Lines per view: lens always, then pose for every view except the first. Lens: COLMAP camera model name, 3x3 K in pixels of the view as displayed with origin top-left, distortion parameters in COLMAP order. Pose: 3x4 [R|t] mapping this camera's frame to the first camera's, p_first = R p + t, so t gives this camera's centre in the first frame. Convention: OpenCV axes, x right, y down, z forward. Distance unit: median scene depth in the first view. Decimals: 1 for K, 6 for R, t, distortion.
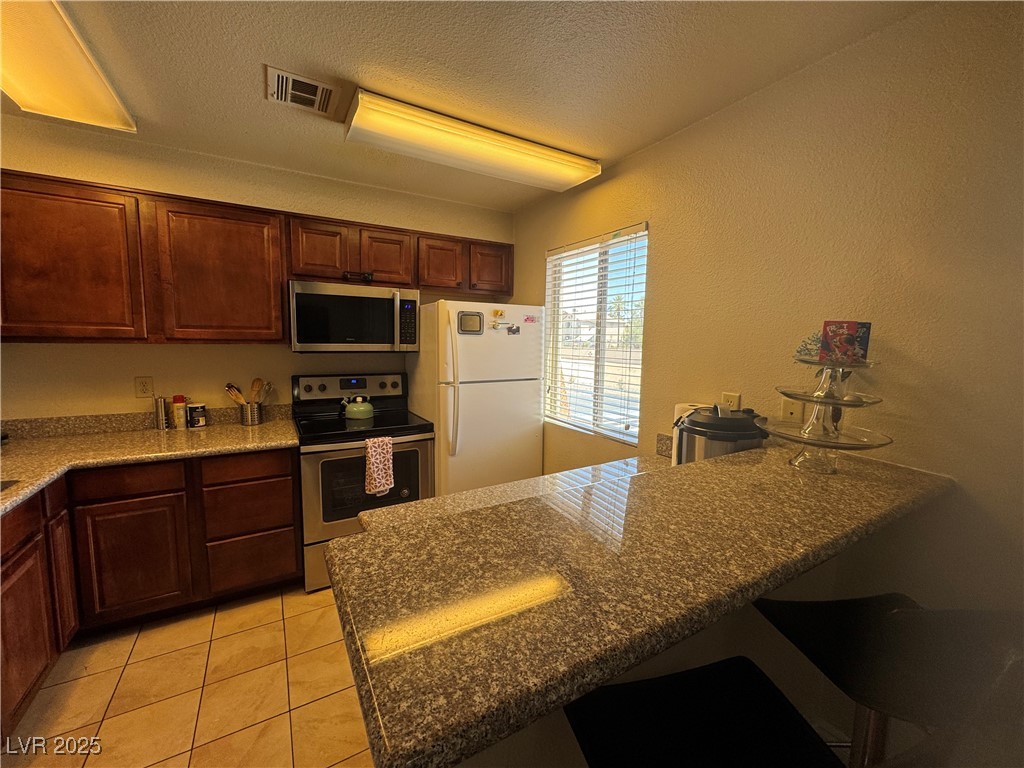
lens RADIAL K [[409.7, 0, 514.1], [0, 409.7, 384.6], [0, 0, 1]] dist [-0.002196, 0.000341]
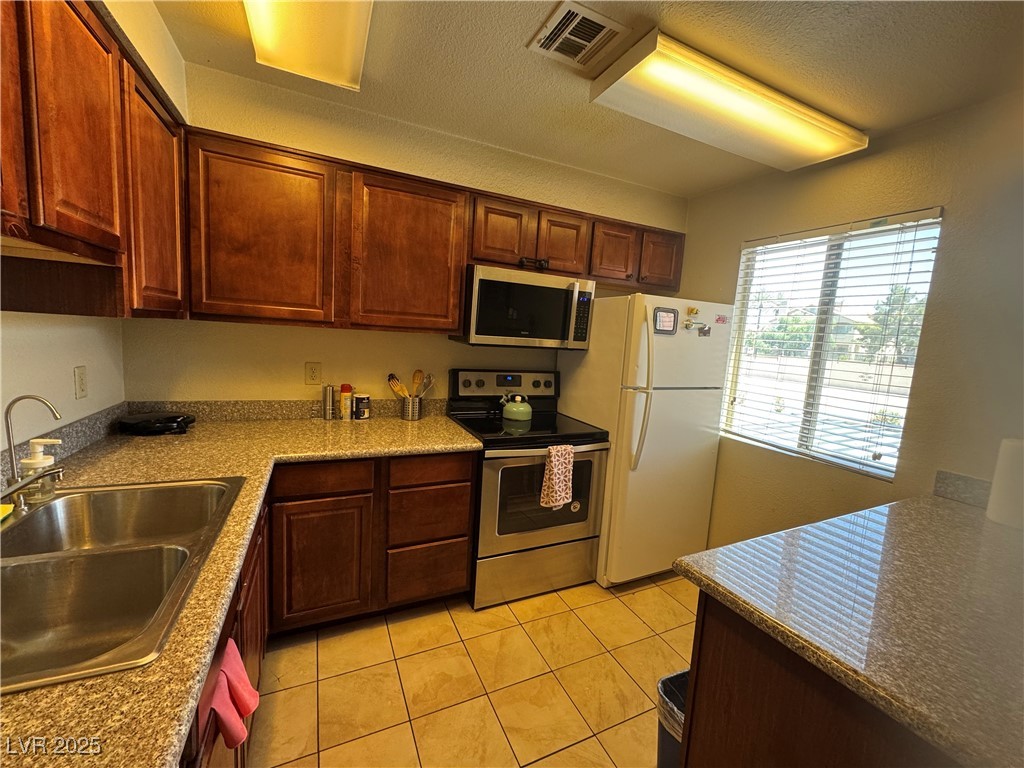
lens RADIAL K [[409.7, 0, 514.6], [0, 409.7, 385.0], [0, 0, 1]] dist [-0.002196, 0.000341]
pose [[0.994149, 0.060371, -0.089576, -0.355043], [-0.059098, 0.998111, 0.016797, -0.010614], [0.090421, -0.011405, 0.995838, 0.103760]]
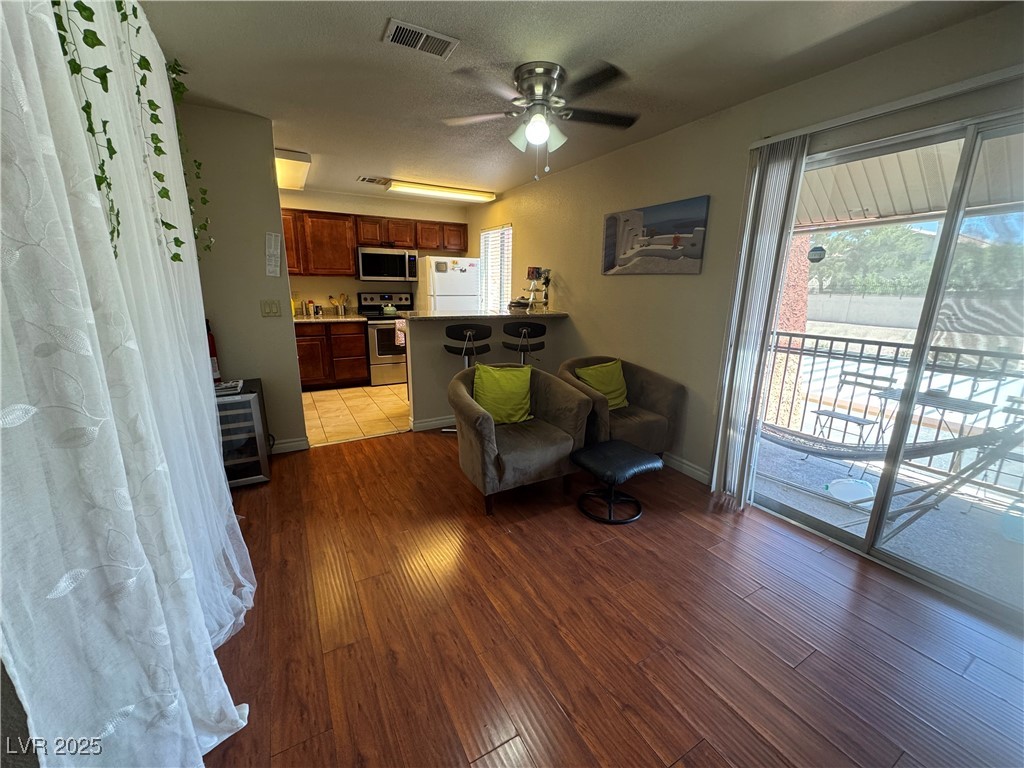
lens RADIAL K [[409.7, 0, 513.4], [0, 409.7, 383.7], [0, 0, 1]] dist [-0.002196, 0.000341]
pose [[0.999716, 0.007631, -0.022586, 0.337655], [-0.004629, 0.991489, 0.130107, 0.181462], [0.023387, -0.129966, 0.991243, -1.243904]]
